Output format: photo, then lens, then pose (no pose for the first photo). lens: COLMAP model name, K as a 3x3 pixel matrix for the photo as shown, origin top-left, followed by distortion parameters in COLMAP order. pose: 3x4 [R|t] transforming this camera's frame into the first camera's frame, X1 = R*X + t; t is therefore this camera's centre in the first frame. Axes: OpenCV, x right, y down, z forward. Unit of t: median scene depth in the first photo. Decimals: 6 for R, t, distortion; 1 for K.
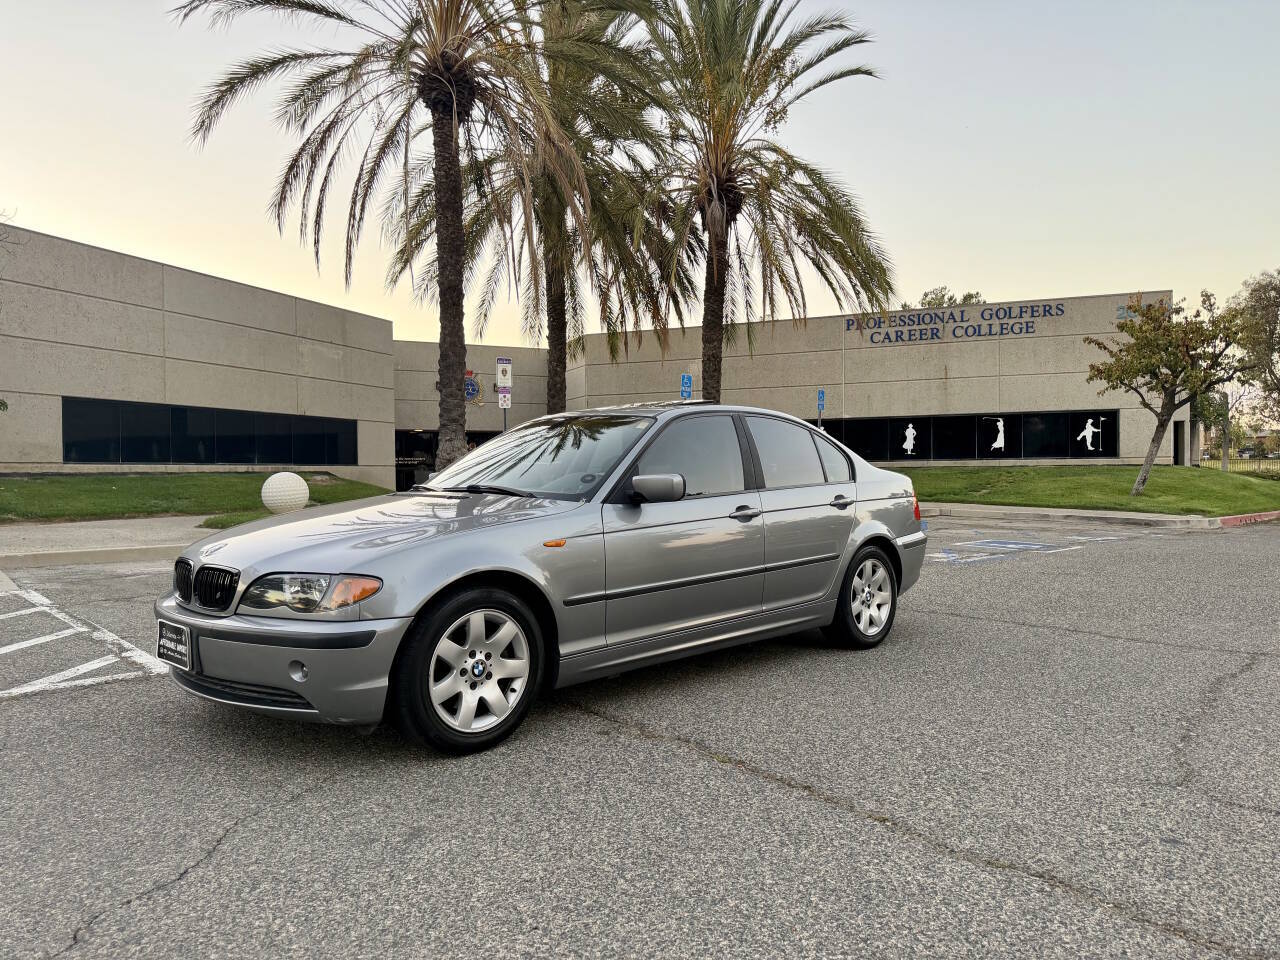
lens RADIAL K [[891.1, 0, 635.0], [0, 891.1, 487.2], [0, 0, 1]] dist [0.072259, -0.091801]
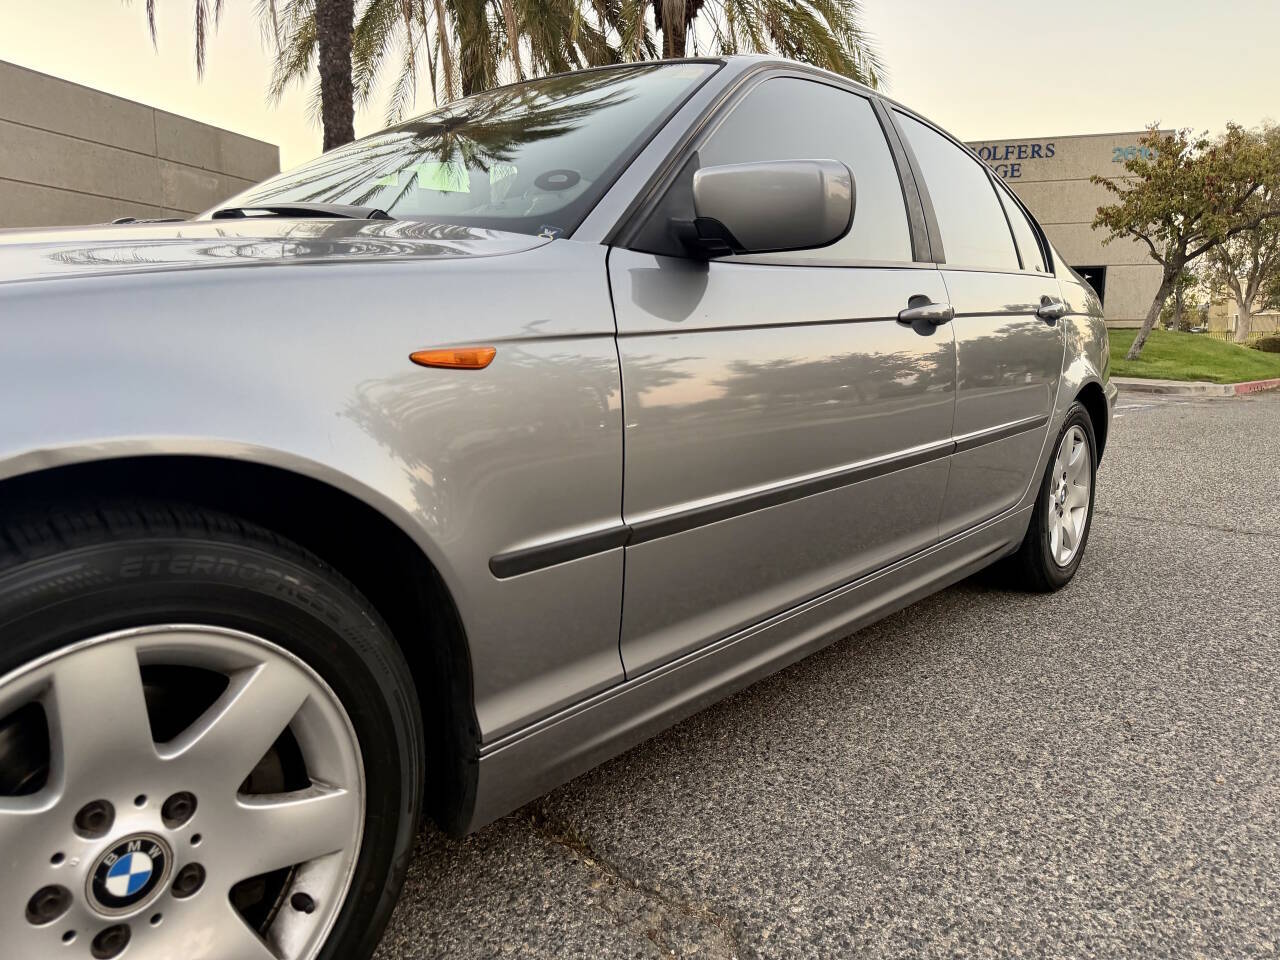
lens RADIAL K [[905.3, 0, 640.0], [0, 905.3, 480.0], [0, 0, 1]] dist [0.028440, -0.037978]
pose [[0.996425, -0.002309, 0.084447, -0.013012], [-0.008974, 0.991077, 0.132988, 0.014450], [-0.084001, -0.133271, 0.987513, 0.164008]]
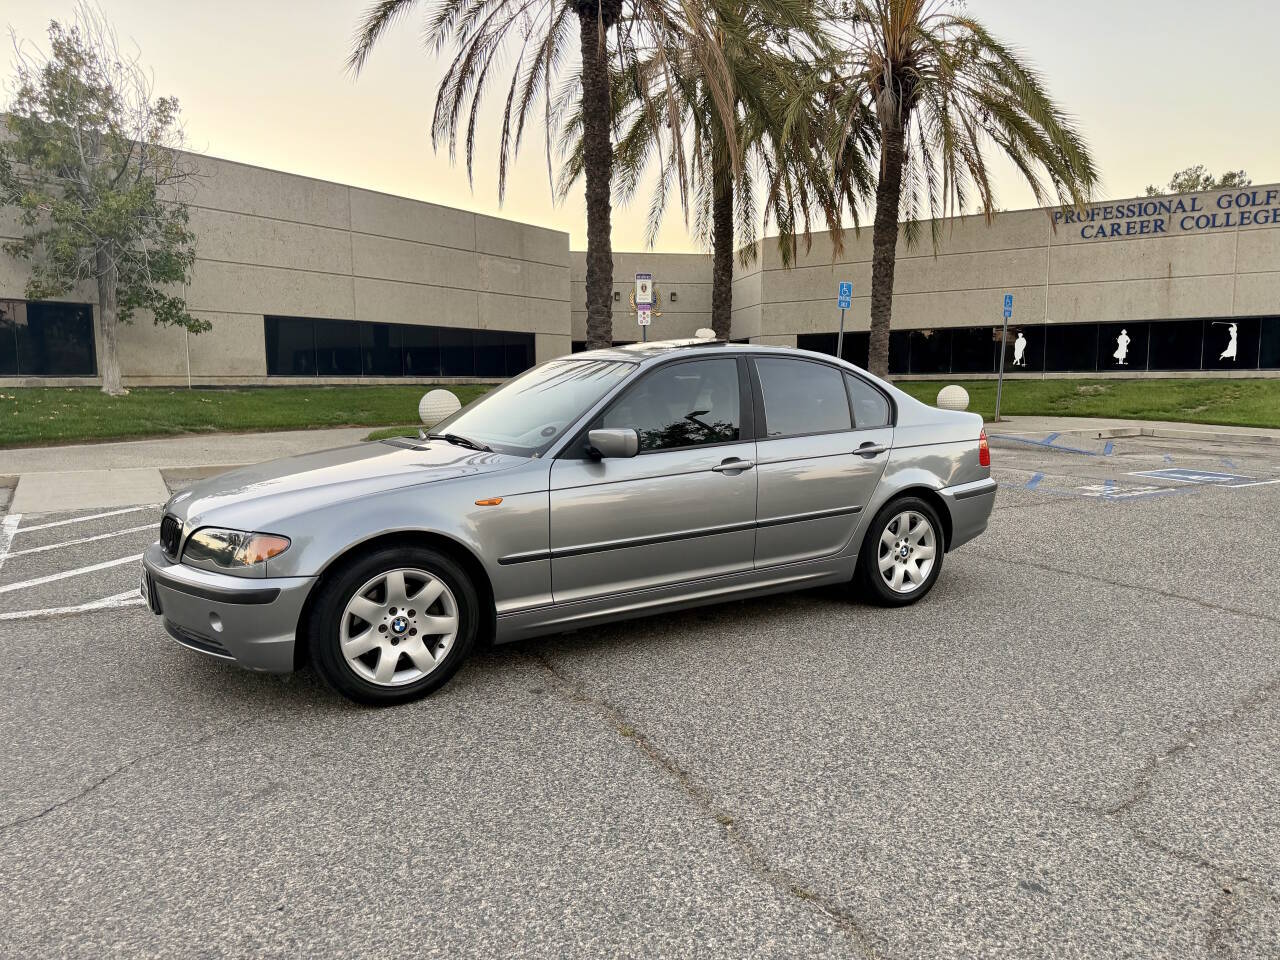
lens RADIAL K [[892.4, 0, 643.4], [0, 892.4, 479.8], [0, 0, 1]] dist [0.067695, -0.086211]
pose [[0.975942, 0.027161, -0.216331, 0.067053], [-0.005824, 0.995104, 0.098665, -0.013852], [0.217952, -0.095032, 0.971322, 0.017578]]
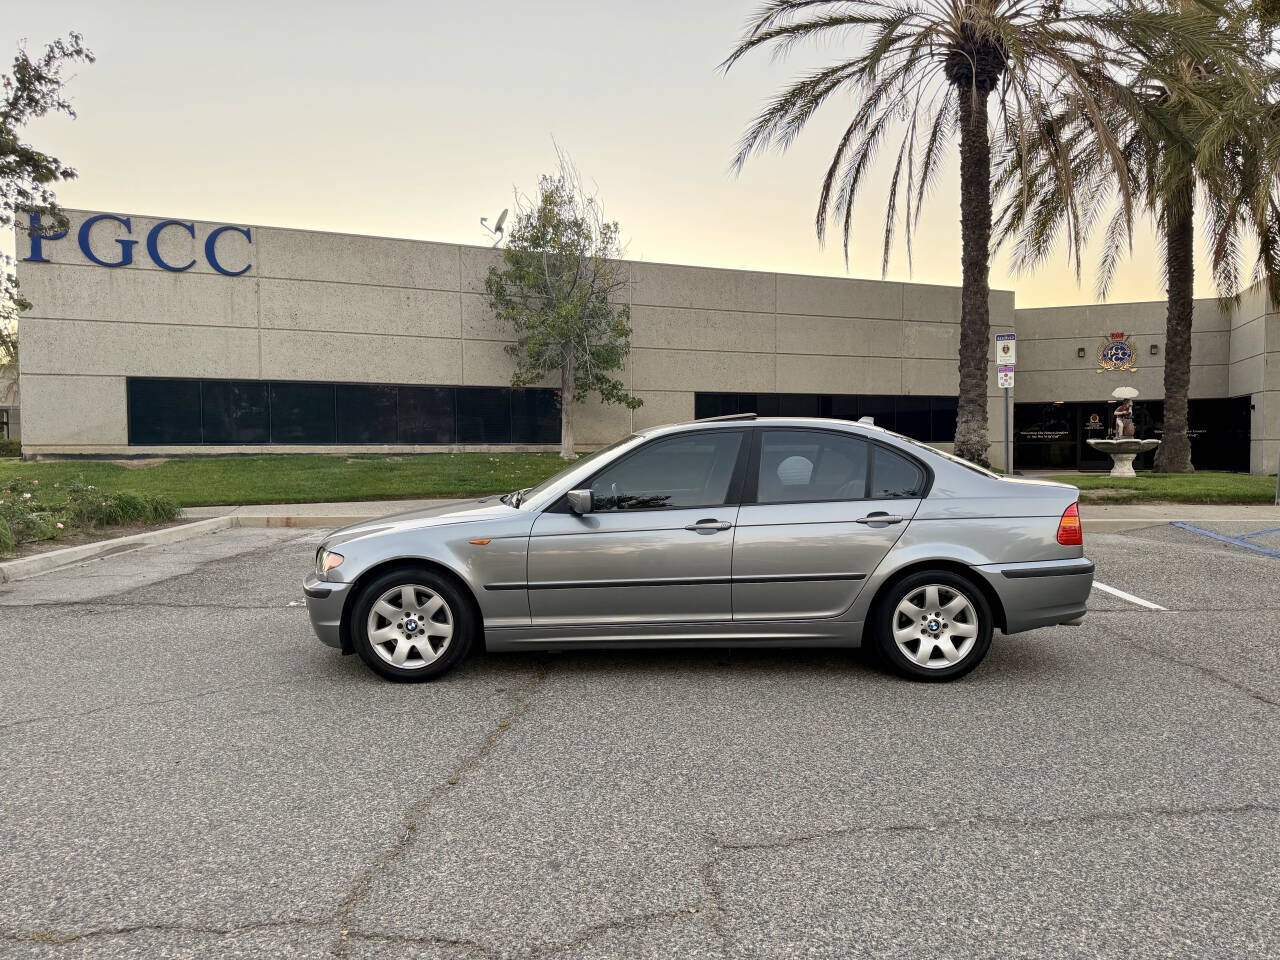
lens RADIAL K [[892.4, 0, 643.4], [0, 892.4, 479.8], [0, 0, 1]] dist [0.067695, -0.086211]
pose [[0.710666, 0.029675, -0.702904, 0.233913], [-0.009789, 0.999430, 0.032296, -0.017259], [0.703462, -0.016071, 0.710552, 0.052210]]
